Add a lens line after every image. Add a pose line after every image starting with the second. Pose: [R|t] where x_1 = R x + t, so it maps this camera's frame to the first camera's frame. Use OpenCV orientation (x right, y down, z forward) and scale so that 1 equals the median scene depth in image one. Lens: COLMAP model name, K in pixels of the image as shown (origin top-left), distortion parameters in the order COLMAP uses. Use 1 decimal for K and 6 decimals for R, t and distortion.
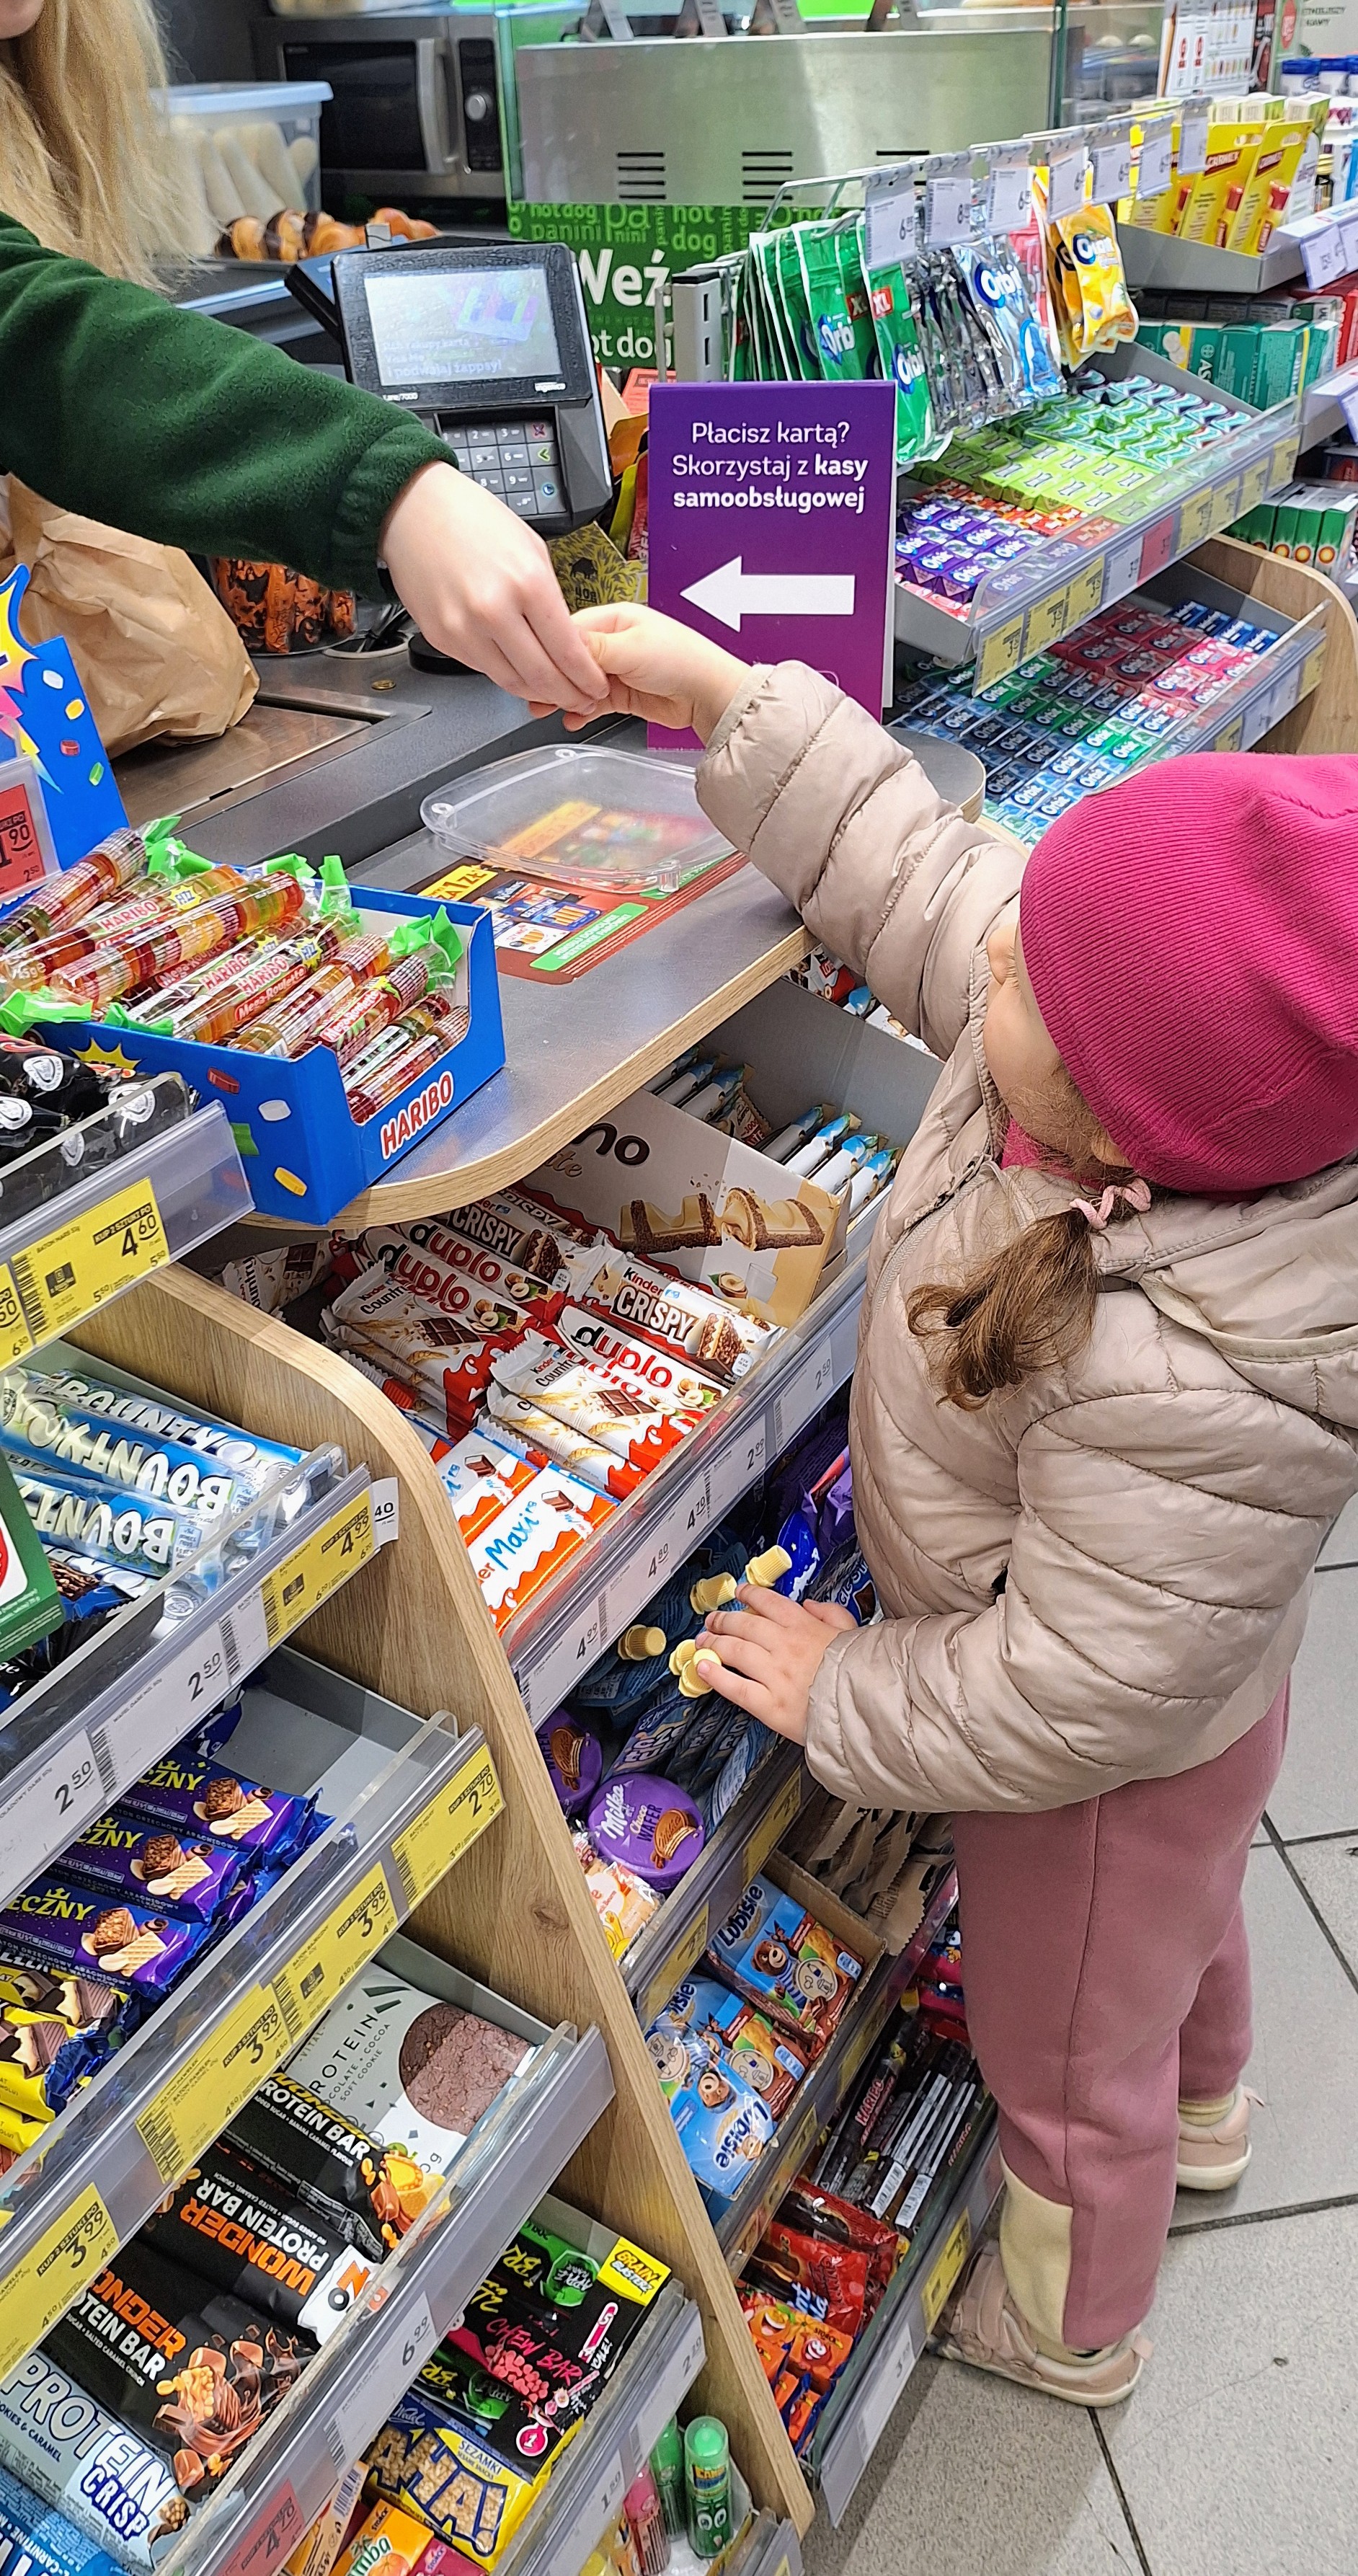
lens RADIAL K [[2017.1, 0, 679.0], [0, 2017.1, 1288.0], [0, 0, 1]] dist [0.141382, -0.209601]
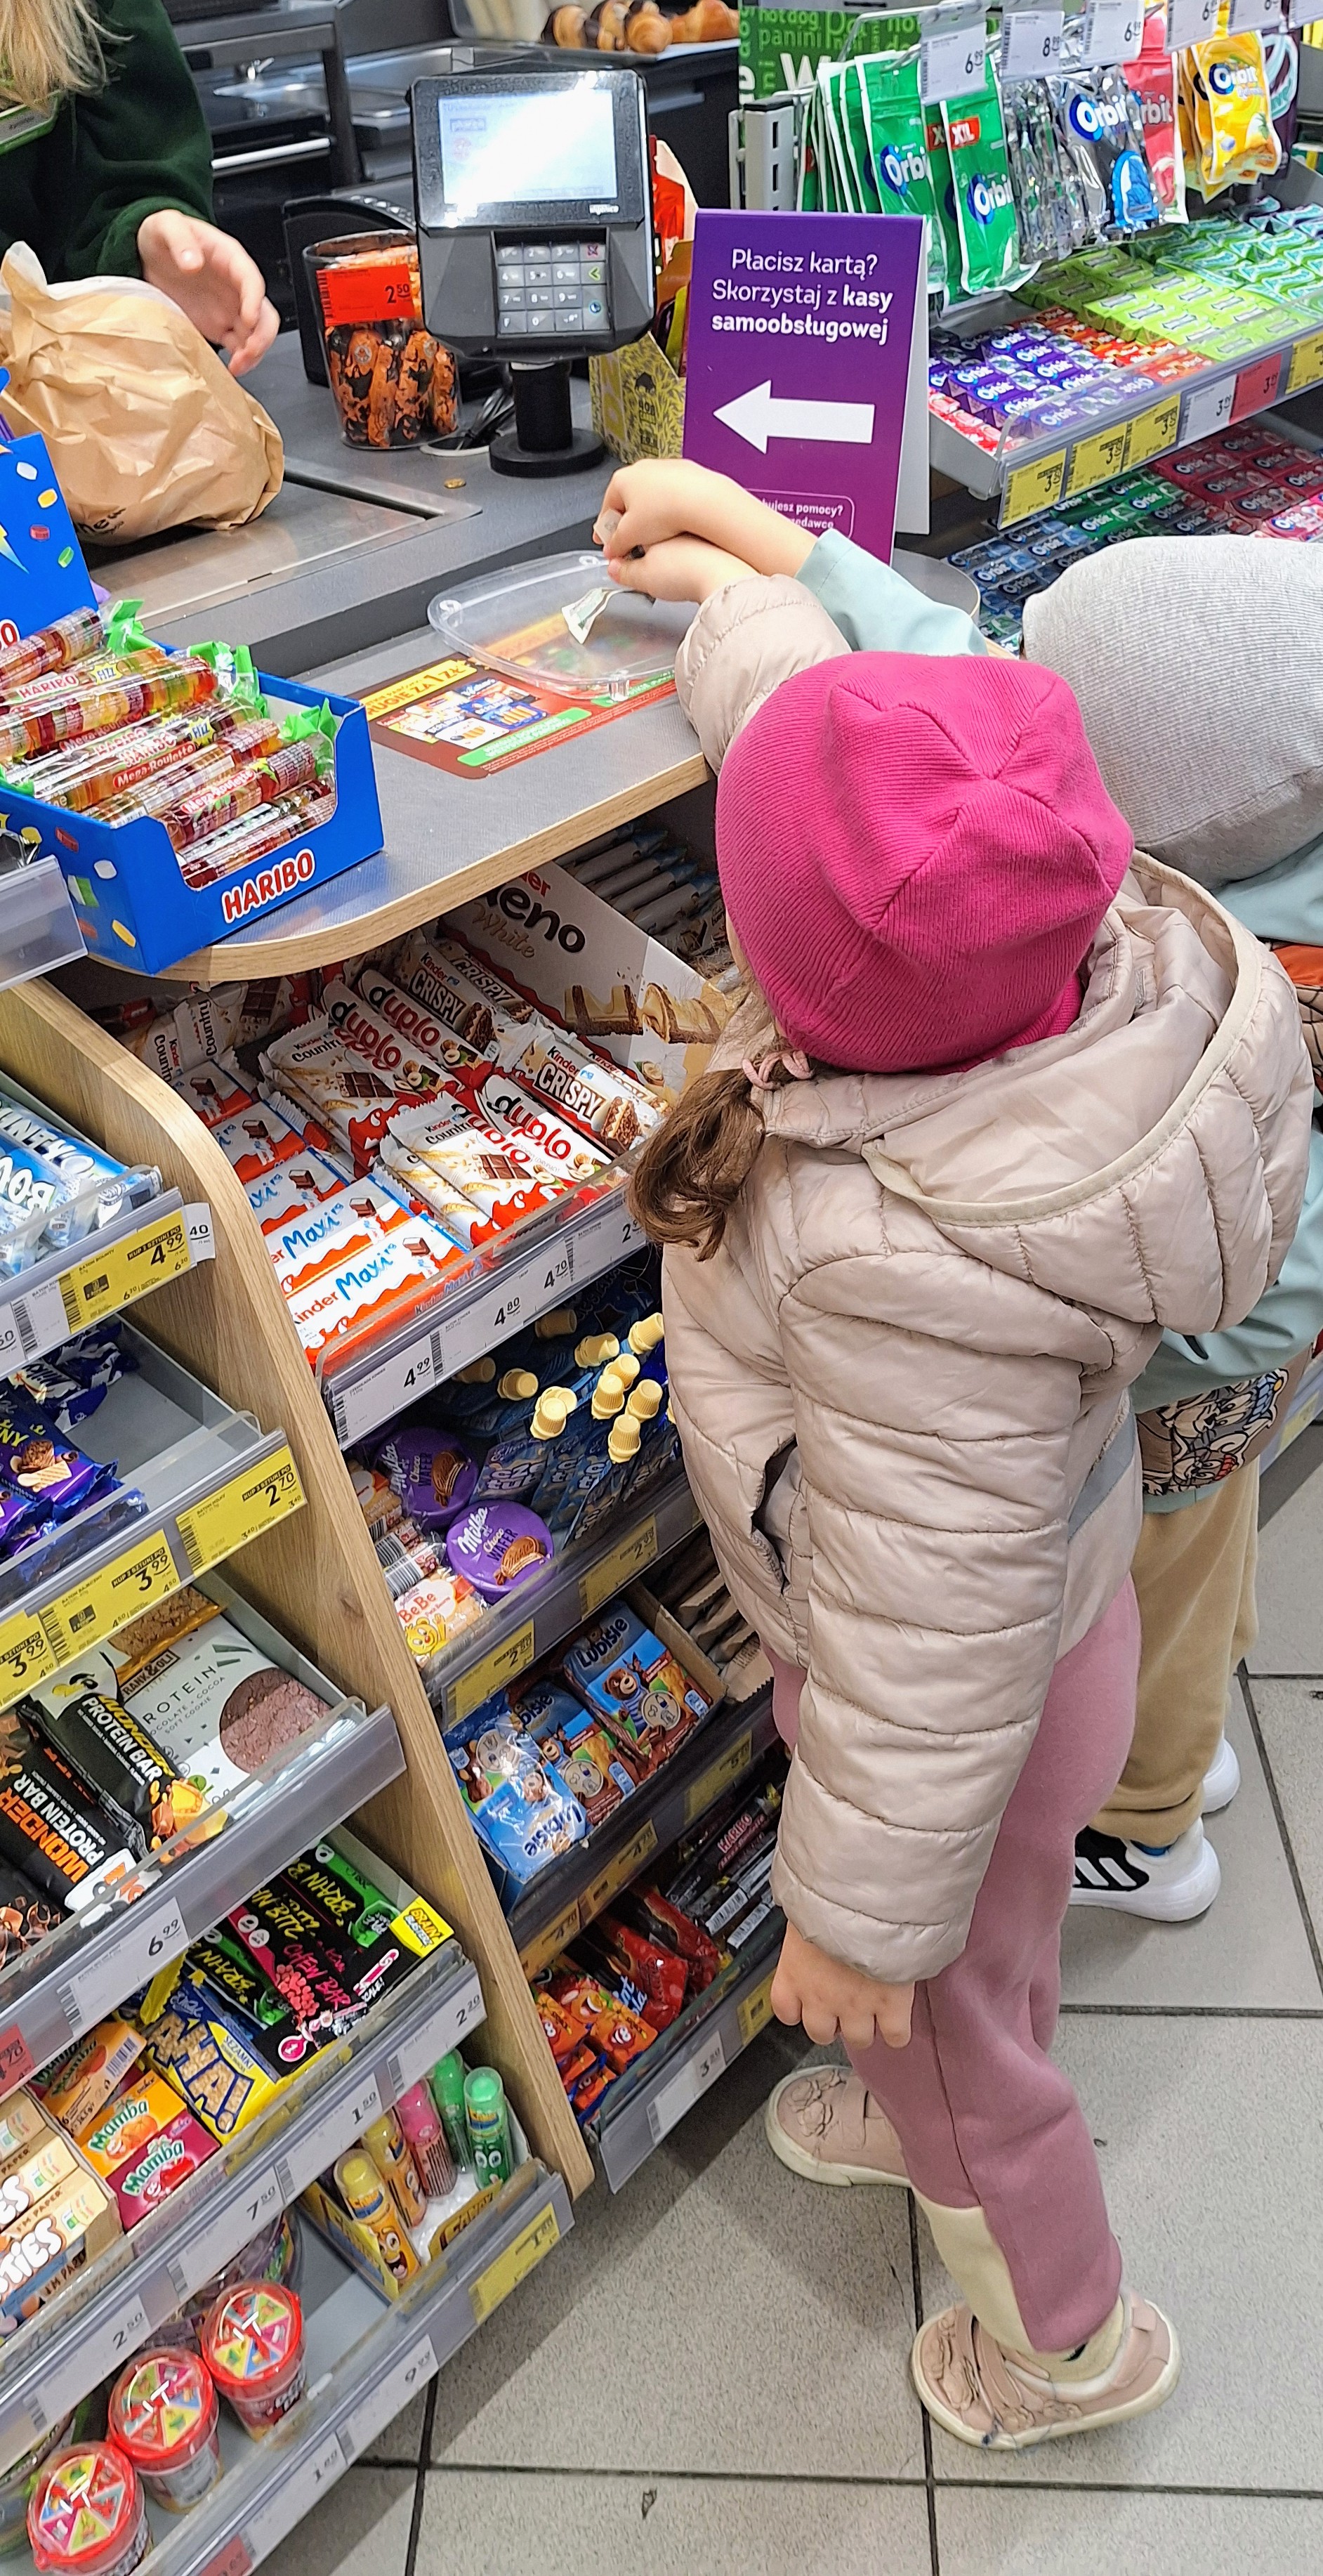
lens RADIAL K [[1969.7, 0, 665.8], [0, 1969.7, 1169.8], [0, 0, 1]] dist [0.143542, -0.215567]
pose [[0.978594, 0.117738, -0.168796, 0.221297], [-0.108697, 0.992148, 0.061867, -0.016383], [0.174755, -0.042195, 0.983707, -0.038201]]
